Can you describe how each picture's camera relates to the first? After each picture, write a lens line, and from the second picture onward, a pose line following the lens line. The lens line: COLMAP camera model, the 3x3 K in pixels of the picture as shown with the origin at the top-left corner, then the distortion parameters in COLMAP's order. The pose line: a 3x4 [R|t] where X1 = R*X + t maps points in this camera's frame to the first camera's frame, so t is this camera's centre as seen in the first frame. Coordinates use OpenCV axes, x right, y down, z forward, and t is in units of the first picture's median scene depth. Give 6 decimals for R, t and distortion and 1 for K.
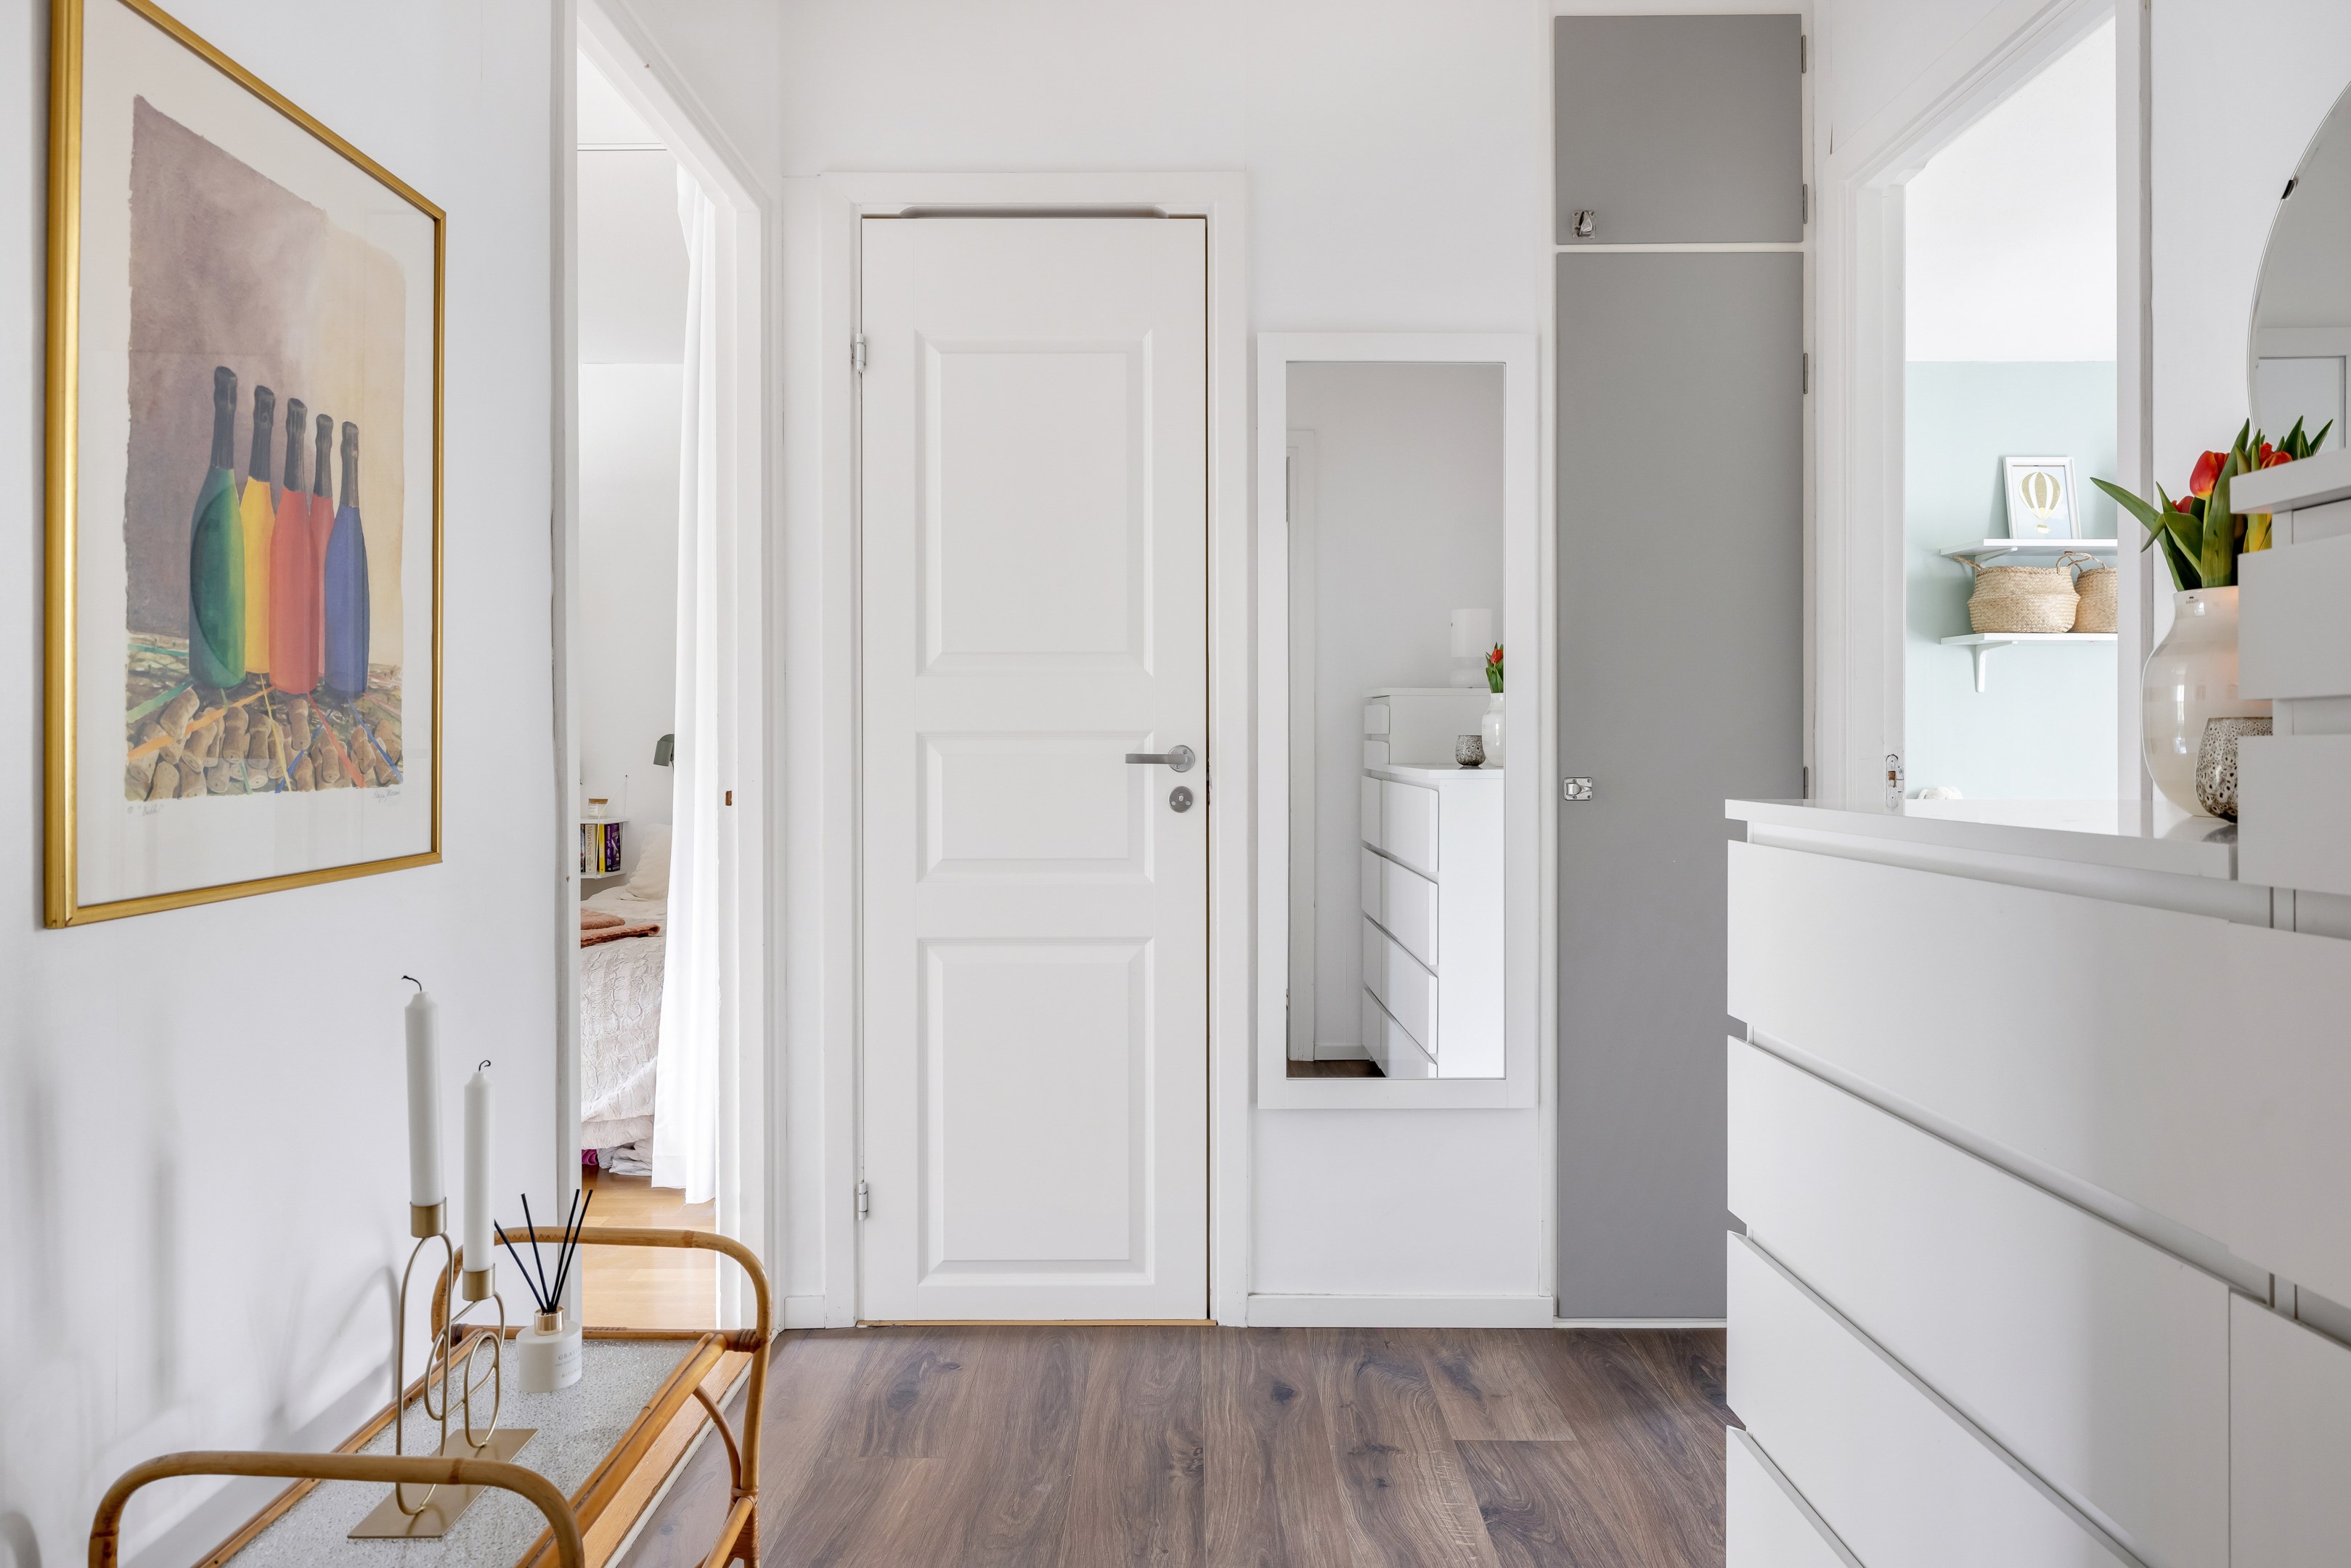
lens RADIAL K [[1446.3, 0, 1174.3], [0, 1446.3, 728.4], [0, 0, 1]] dist [0.001124, 0.000024]
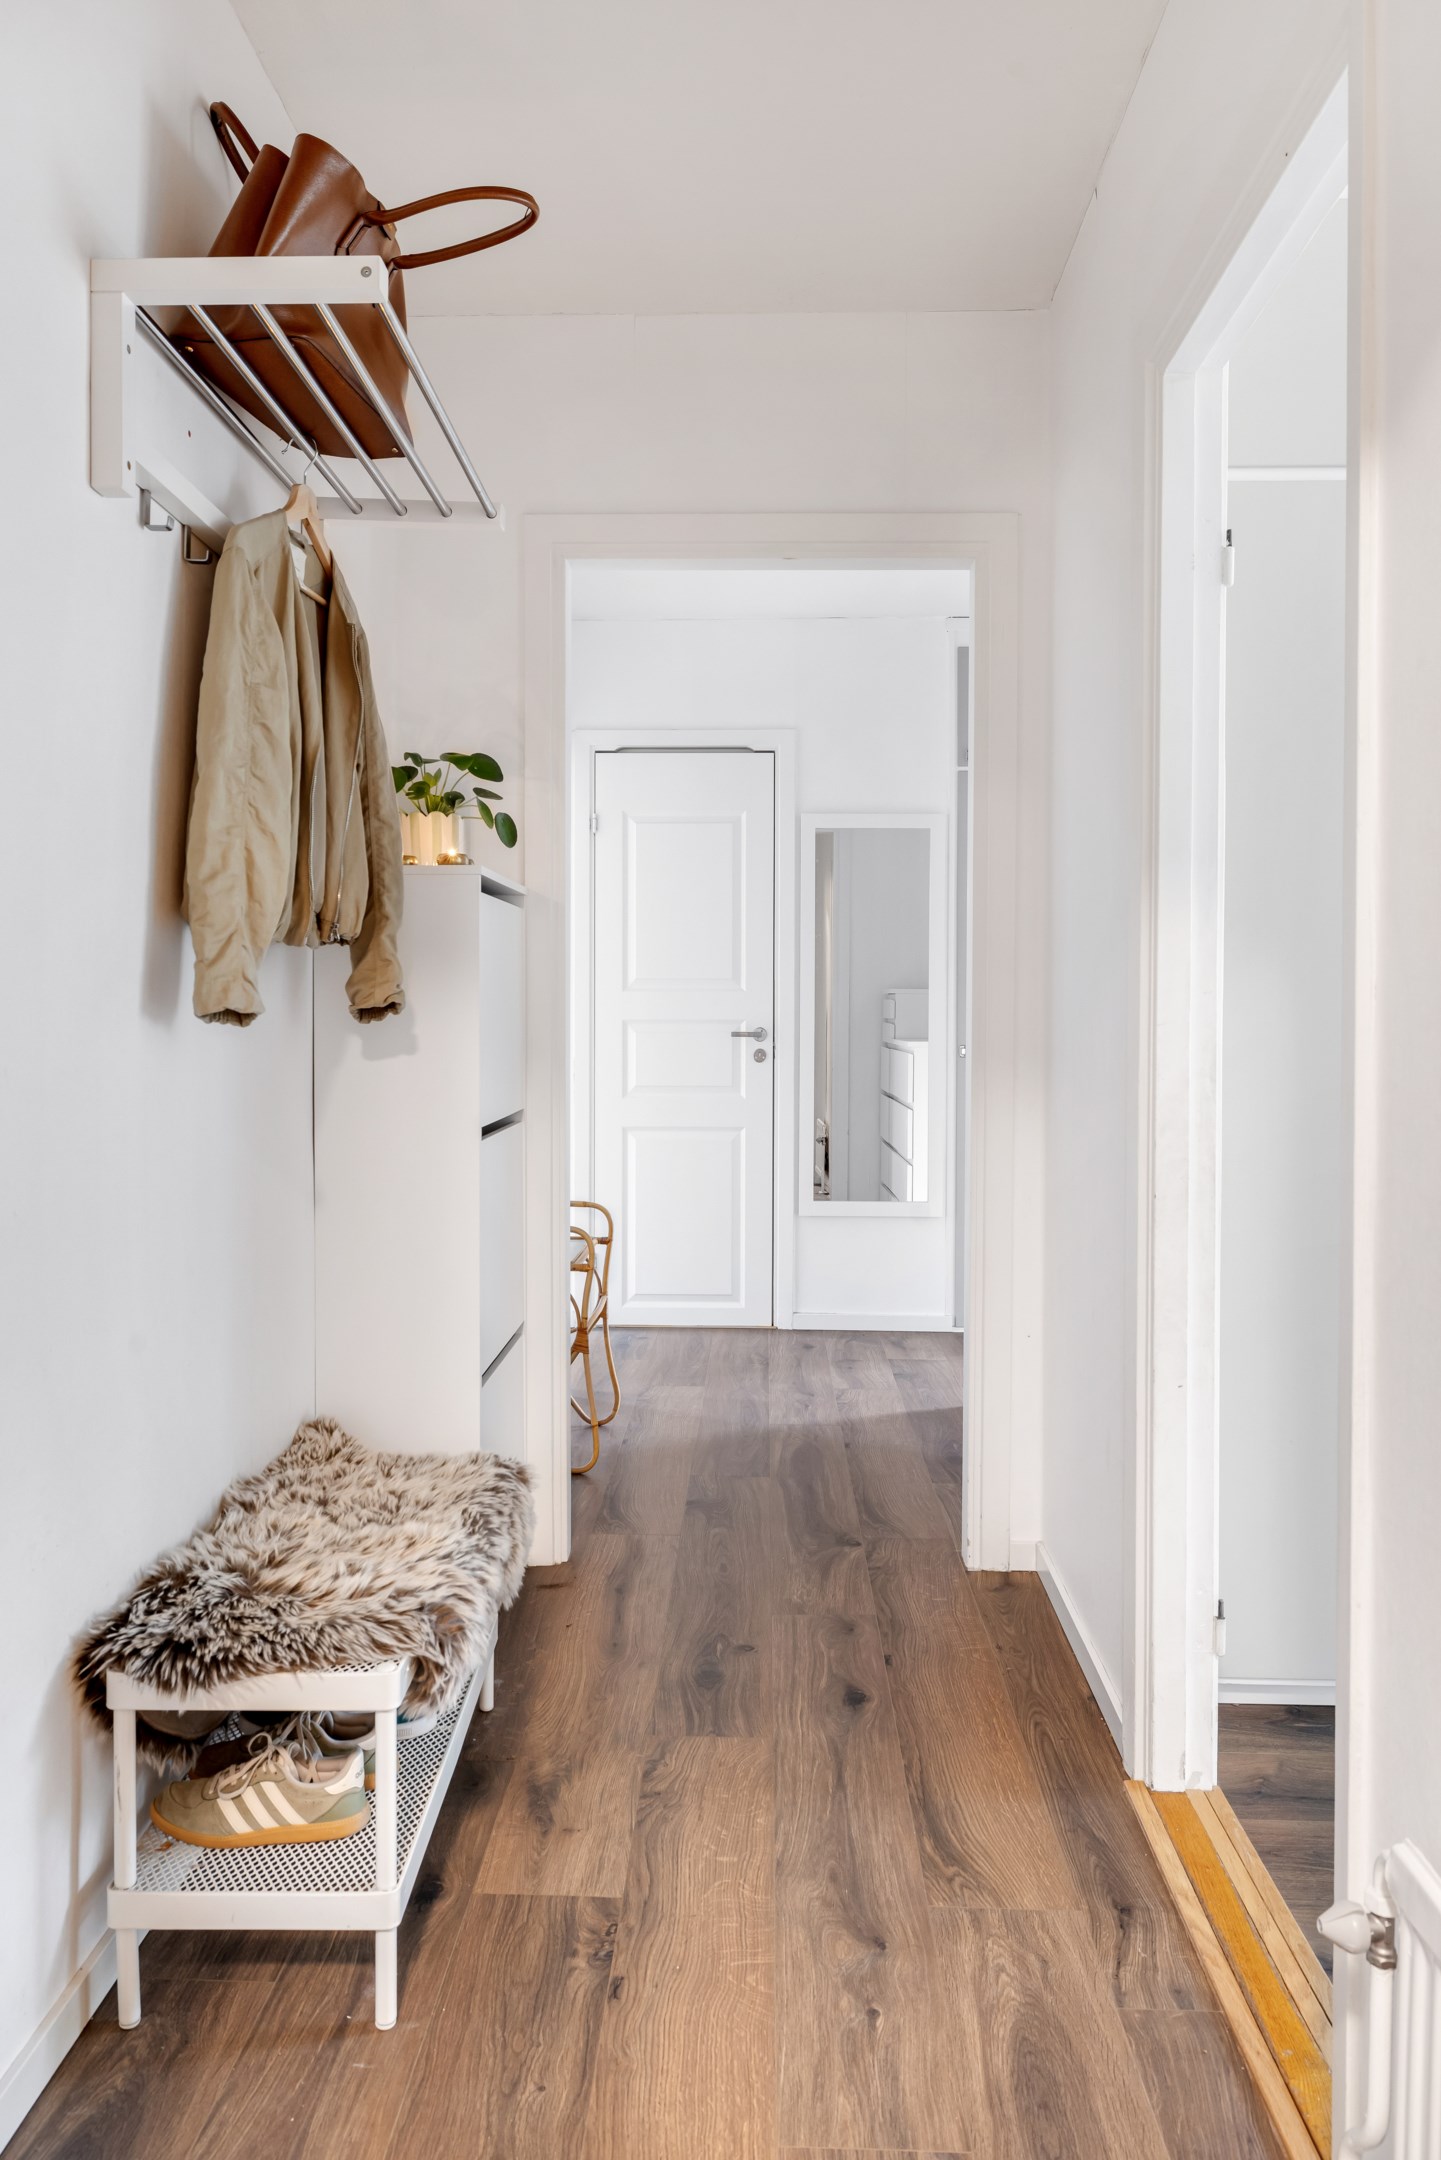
lens RADIAL K [[1665.4, 0, 720.5], [0, 1665.4, 1080.0], [0, 0, 1]] dist [-0.304157, 0.000950]
pose [[0.999866, 0.004891, -0.015623, -0.010026], [-0.004140, 0.998850, 0.047767, -0.018289], [0.015839, -0.047696, 0.998736, -0.934813]]
